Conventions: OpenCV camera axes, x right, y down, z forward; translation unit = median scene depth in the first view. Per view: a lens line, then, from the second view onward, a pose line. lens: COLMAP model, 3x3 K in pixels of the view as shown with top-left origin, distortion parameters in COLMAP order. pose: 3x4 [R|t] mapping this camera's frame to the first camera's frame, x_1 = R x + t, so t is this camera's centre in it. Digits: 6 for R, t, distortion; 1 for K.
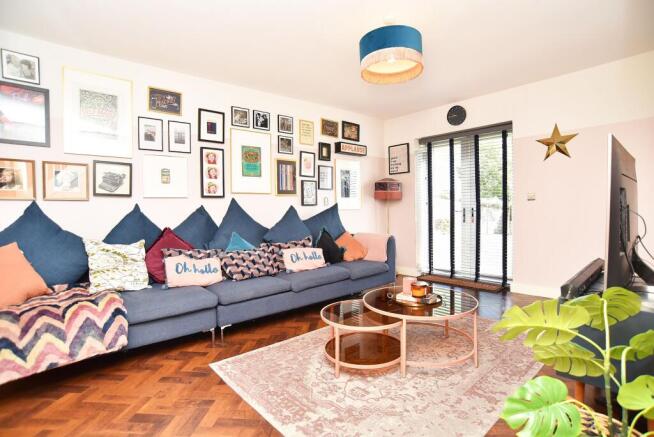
lens RADIAL K [[328.2, 0, 327.2], [0, 328.2, 207.9], [0, 0, 1]] dist [-0.071237, -0.000060]
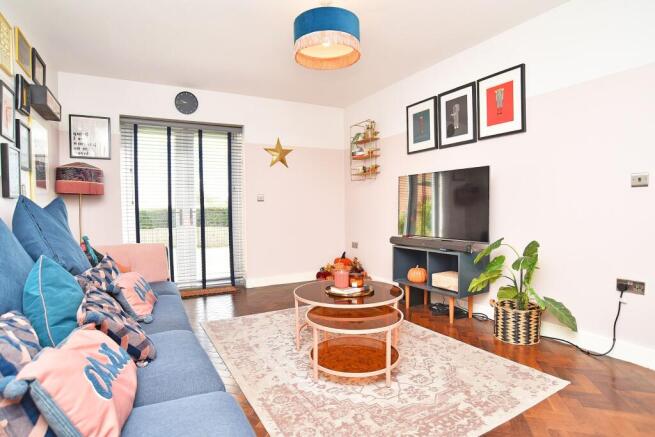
lens RADIAL K [[349.1, 0, 327.5], [0, 349.1, 218.5], [0, 0, 1]] dist [-0.042978, 0.000296]
pose [[0.218400, -0.020341, 0.975647, -0.517485], [0.014858, 0.999736, 0.017517, 0.017924], [-0.975746, 0.010671, 0.218644, 0.518976]]
